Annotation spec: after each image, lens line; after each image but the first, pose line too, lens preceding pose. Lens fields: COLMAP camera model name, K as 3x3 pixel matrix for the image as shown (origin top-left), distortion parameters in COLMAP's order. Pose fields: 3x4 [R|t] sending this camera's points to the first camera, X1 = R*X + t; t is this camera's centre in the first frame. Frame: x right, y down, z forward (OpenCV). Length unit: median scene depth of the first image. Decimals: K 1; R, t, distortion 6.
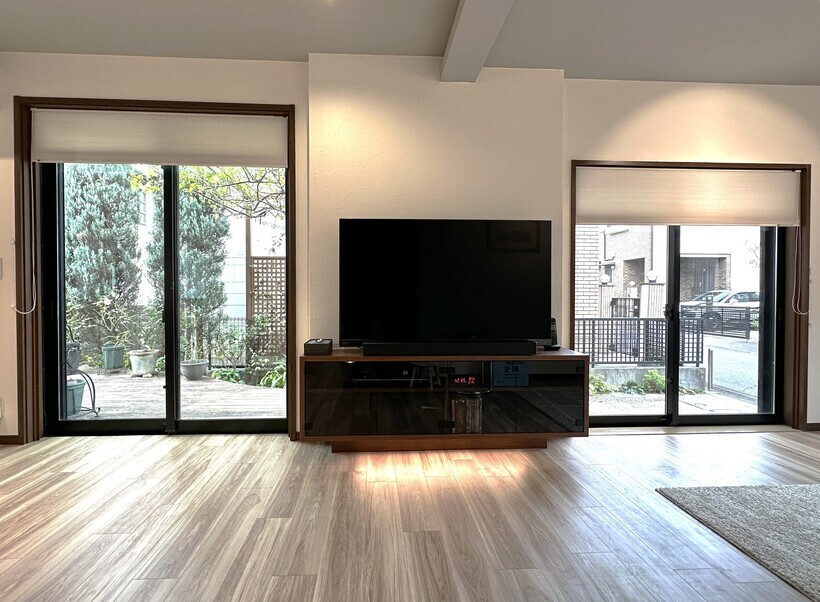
lens RADIAL K [[401.1, 0, 392.7], [0, 401.1, 300.6], [0, 0, 1]] dist [0.001266, 0.000686]
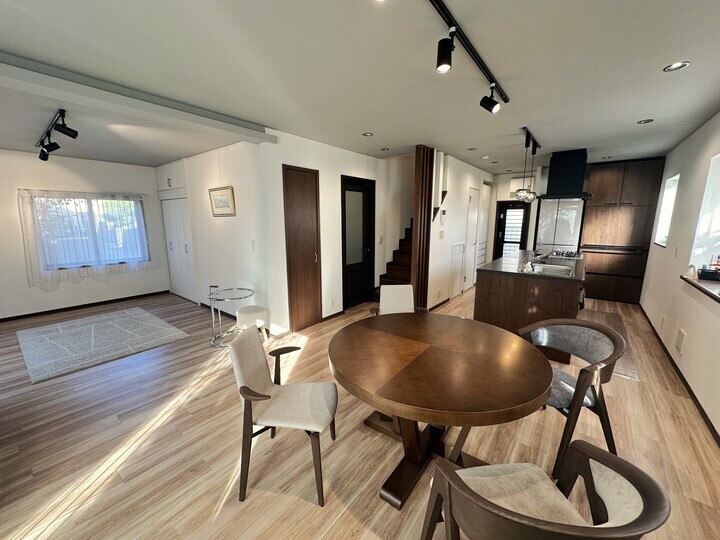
lens RADIAL K [[287.2, 0, 360.0], [0, 287.2, 270.0], [0, 0, 1]] dist [0.000001, 0.000429]
pose [[-0.753604, -0.116643, 0.646897, -1.049759], [0.008252, 0.982373, 0.186747, -0.227073], [-0.657277, 0.146071, -0.739358, 0.785802]]
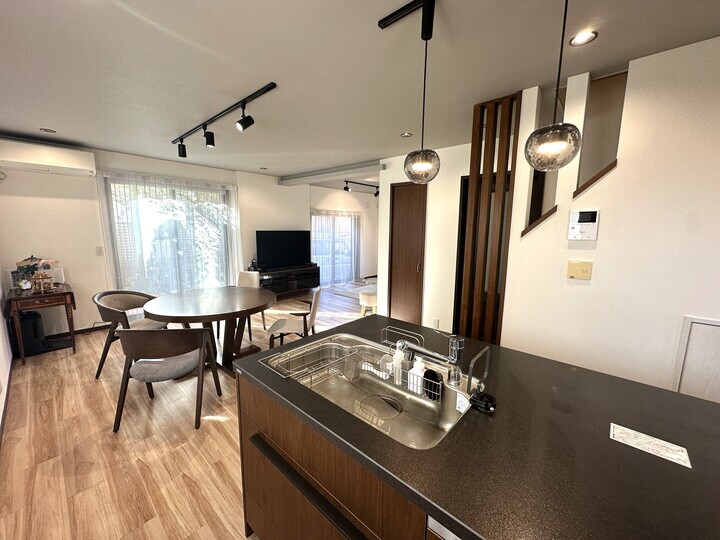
lens RADIAL K [[287.2, 0, 360.0], [0, 287.2, 270.0], [0, 0, 1]] dist [0.000001, 0.000429]
pose [[0.703344, -0.098063, 0.704053, -1.171585], [0.000272, 0.990476, 0.137686, -0.206568], [-0.710850, -0.096649, 0.696672, -1.189642]]
